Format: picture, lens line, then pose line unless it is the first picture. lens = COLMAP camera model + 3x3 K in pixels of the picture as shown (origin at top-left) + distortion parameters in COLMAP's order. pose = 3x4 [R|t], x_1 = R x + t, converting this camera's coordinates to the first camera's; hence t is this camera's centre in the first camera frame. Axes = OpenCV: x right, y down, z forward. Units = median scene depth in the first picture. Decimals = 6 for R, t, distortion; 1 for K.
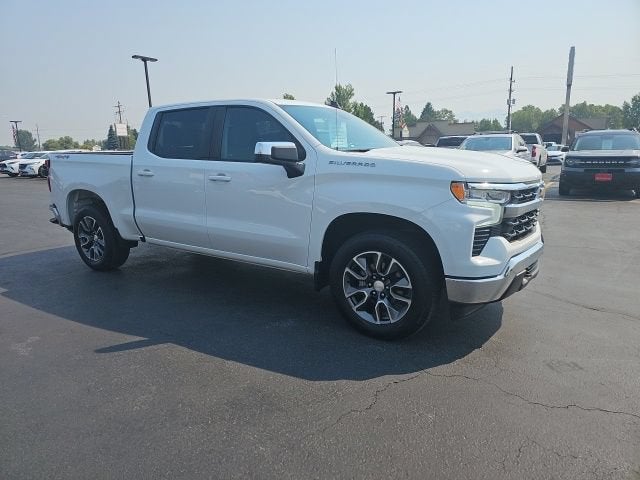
lens RADIAL K [[421.9, 0, 310.1], [0, 421.9, 231.9], [0, 0, 1]] dist [0.063406, -0.052294]
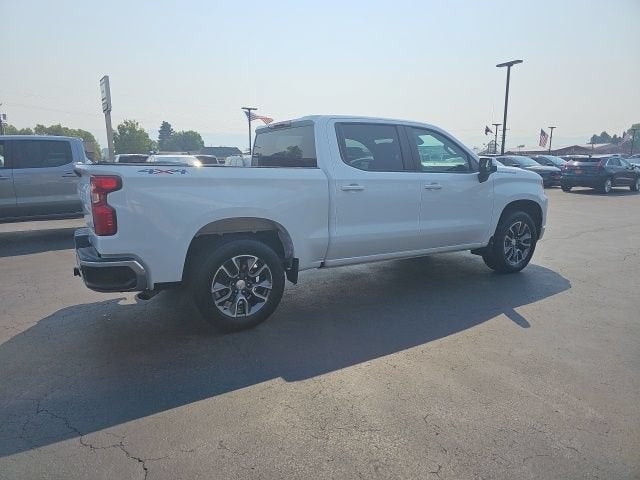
lens RADIAL K [[421.9, 0, 313.7], [0, 421.9, 238.9], [0, 0, 1]] dist [0.063406, -0.052294]
pose [[0.436788, -0.139429, 0.888693, -1.607823], [0.167735, 0.983213, 0.071818, -0.137346], [-0.883788, 0.117695, 0.452843, 0.852578]]
